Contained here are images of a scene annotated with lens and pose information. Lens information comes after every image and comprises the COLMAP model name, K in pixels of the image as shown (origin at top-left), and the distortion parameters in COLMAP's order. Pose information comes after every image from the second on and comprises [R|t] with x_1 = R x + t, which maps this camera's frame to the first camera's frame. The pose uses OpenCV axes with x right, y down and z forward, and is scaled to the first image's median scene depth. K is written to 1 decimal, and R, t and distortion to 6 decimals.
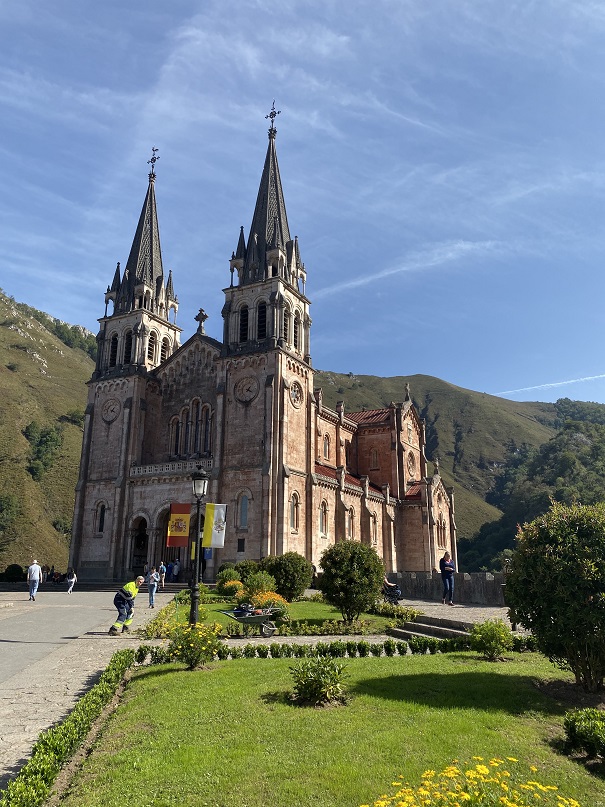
lens RADIAL K [[631.4, 0, 324.5], [0, 631.4, 395.7], [0, 0, 1]] dist [0.054158, -0.012924]
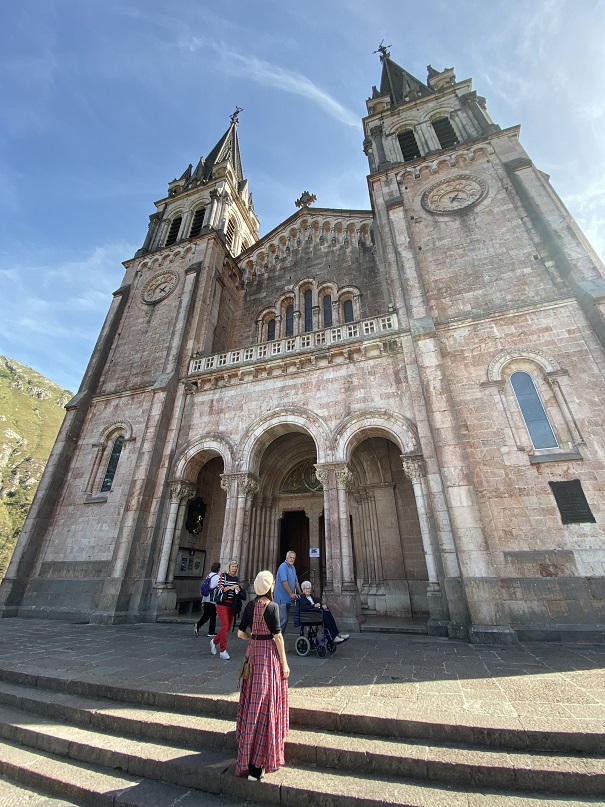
lens RADIAL K [[329.8, 0, 313.7], [0, 329.8, 391.4], [0, 0, 1]] dist [0.016178, -0.001474]
pose [[0.987961, 0.063852, 0.140914, -0.239304], [-0.029901, 0.972488, -0.231025, 0.190737], [-0.151789, 0.224030, 0.962689, 0.722424]]
